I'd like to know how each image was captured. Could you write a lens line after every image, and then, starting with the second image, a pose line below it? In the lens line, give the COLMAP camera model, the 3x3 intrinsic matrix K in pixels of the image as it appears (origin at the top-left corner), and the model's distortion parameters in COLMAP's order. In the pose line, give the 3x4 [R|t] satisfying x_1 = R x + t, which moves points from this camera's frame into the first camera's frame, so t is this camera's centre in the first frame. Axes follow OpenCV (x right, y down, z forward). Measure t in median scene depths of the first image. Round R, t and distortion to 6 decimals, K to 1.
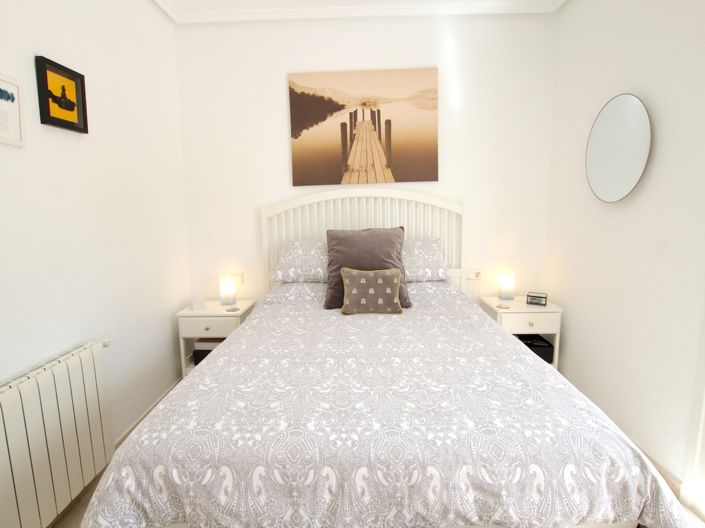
lens RADIAL K [[356.5, 0, 352.9], [0, 356.5, 258.1], [0, 0, 1]] dist [-0.017903, -0.000214]
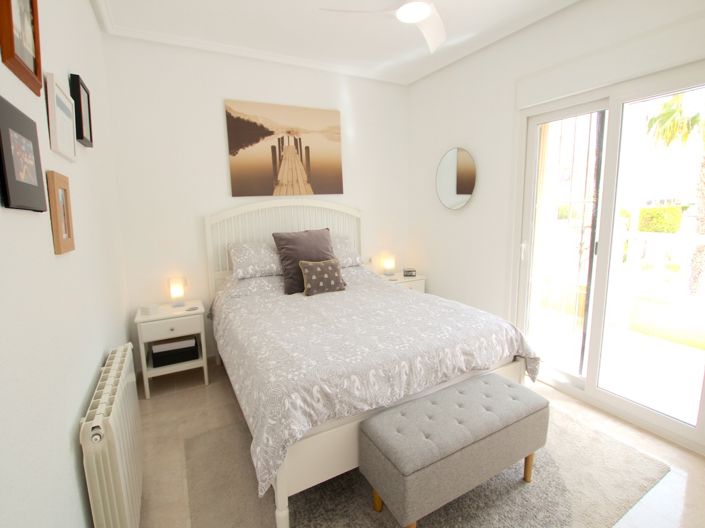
lens RADIAL K [[330.8, 0, 346.9], [0, 330.8, 260.9], [0, 0, 1]] dist [-0.031115, 0.004395]
pose [[0.877101, -0.081097, 0.473409, -0.438580], [0.076902, 0.996638, 0.028248, 0.005597], [-0.474109, 0.011630, 0.880390, -0.140475]]
